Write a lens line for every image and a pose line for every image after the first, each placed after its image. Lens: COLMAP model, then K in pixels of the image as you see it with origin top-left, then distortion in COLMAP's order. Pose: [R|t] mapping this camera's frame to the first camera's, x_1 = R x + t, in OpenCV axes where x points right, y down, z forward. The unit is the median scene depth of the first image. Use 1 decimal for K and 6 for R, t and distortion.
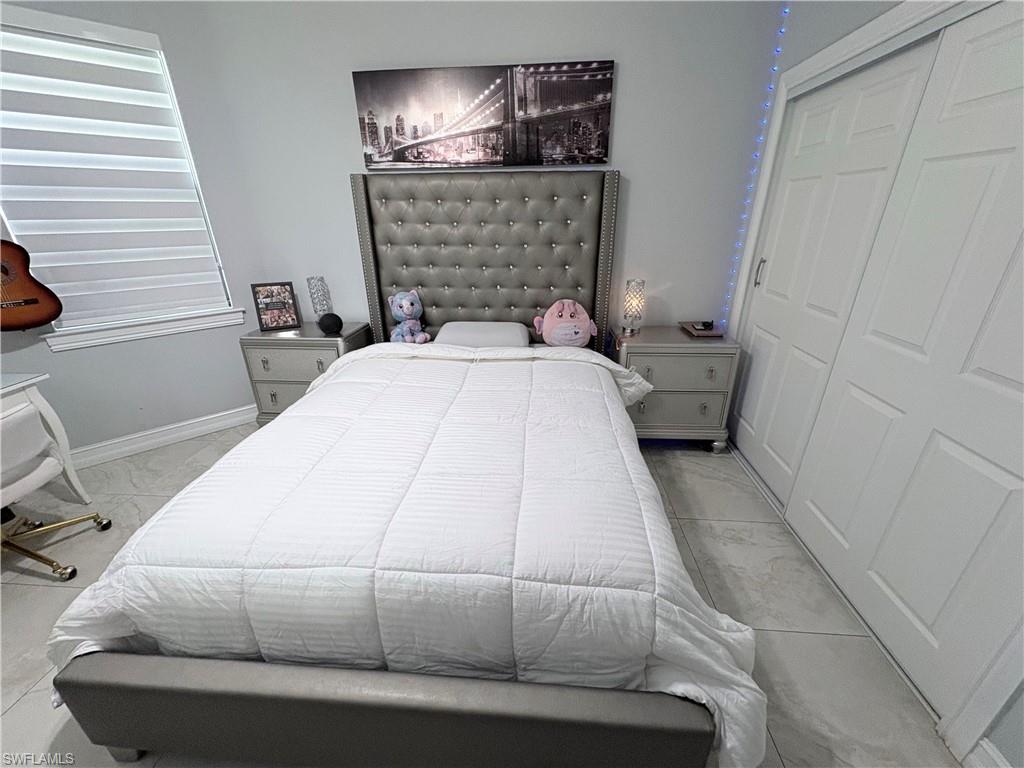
lens RADIAL K [[407.9, 0, 511.8], [0, 407.9, 383.9], [0, 0, 1]] dist [0.002167, -0.000686]
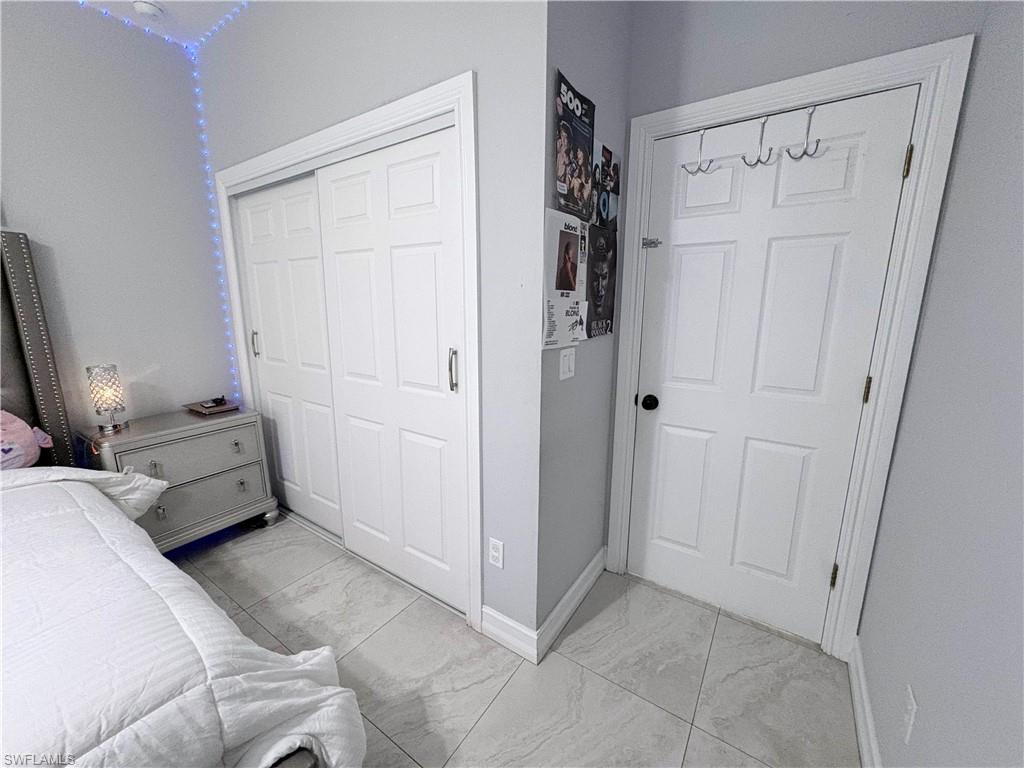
lens RADIAL K [[407.9, 0, 515.4], [0, 407.9, 383.5], [0, 0, 1]] dist [0.002167, -0.000686]
pose [[0.491595, -0.160351, 0.855933, 0.012690], [0.328907, 0.944286, -0.012000, 0.059436], [-0.806322, 0.287422, 0.516947, -0.064577]]
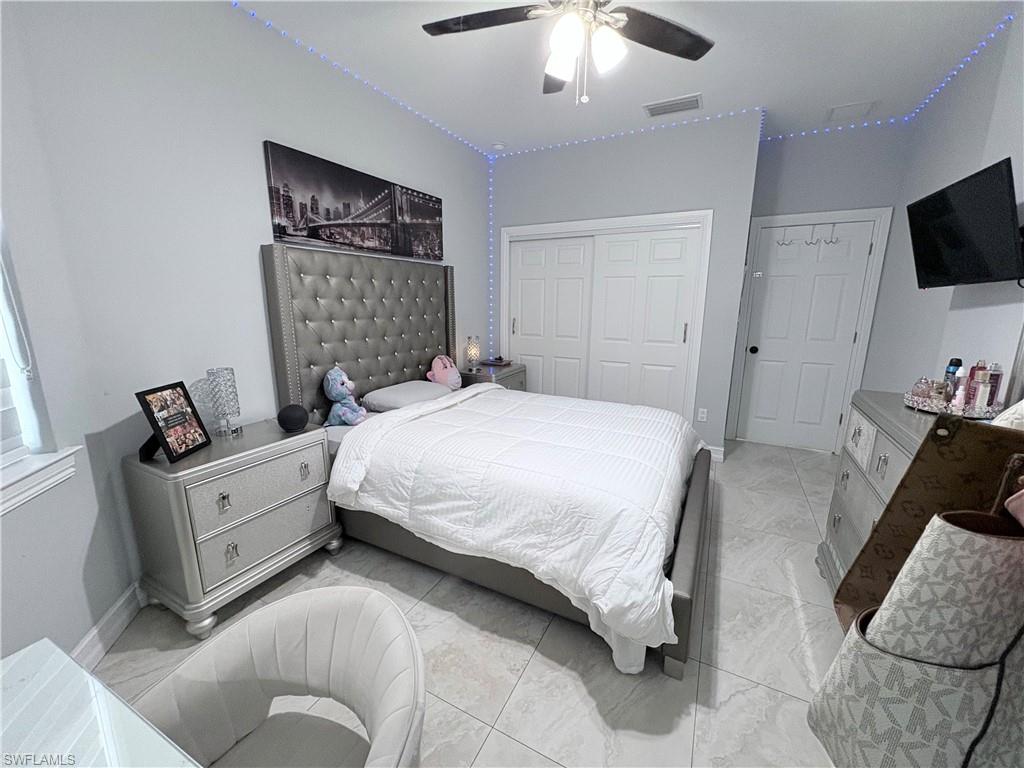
lens RADIAL K [[407.9, 0, 514.6], [0, 407.9, 382.5], [0, 0, 1]] dist [0.002167, -0.000686]
pose [[0.391493, -0.176407, 0.903113, -1.058131], [0.348571, 0.936740, 0.031872, -0.093087], [-0.851605, 0.302322, 0.428218, 0.294447]]
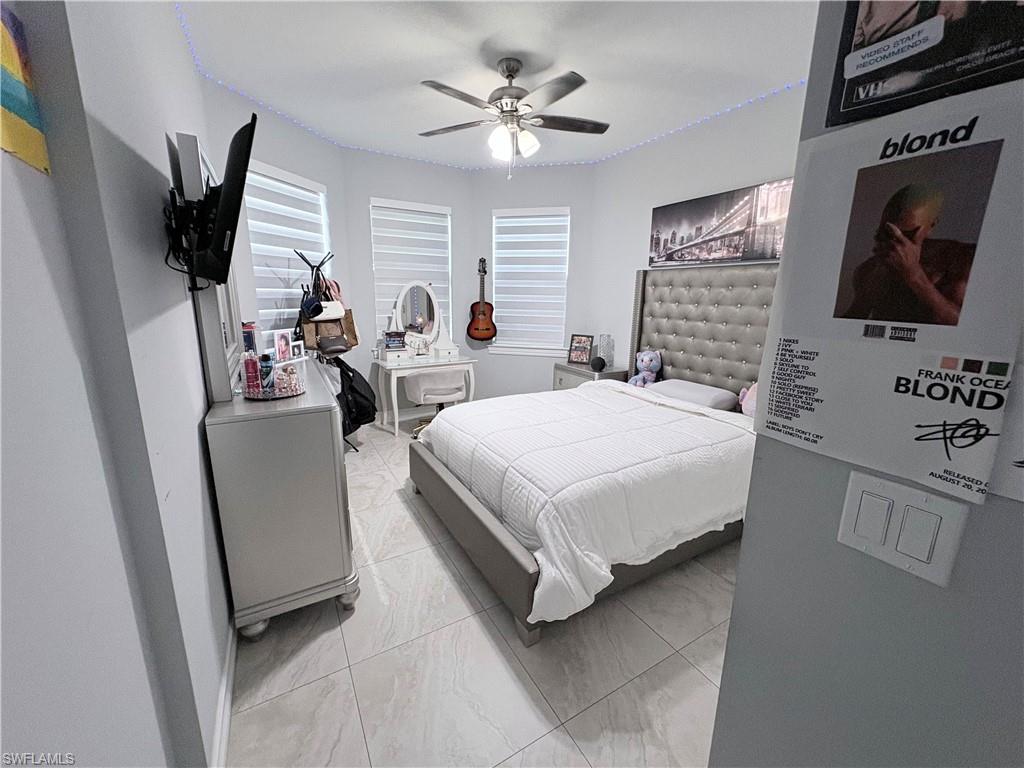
lens RADIAL K [[407.9, 0, 510.2], [0, 407.9, 383.7], [0, 0, 1]] dist [0.002167, -0.000686]
pose [[0.562016, 0.194369, -0.803965, 0.646663], [-0.338986, 0.940743, -0.009533, 0.050005], [0.754471, 0.277890, 0.594601, -0.127867]]
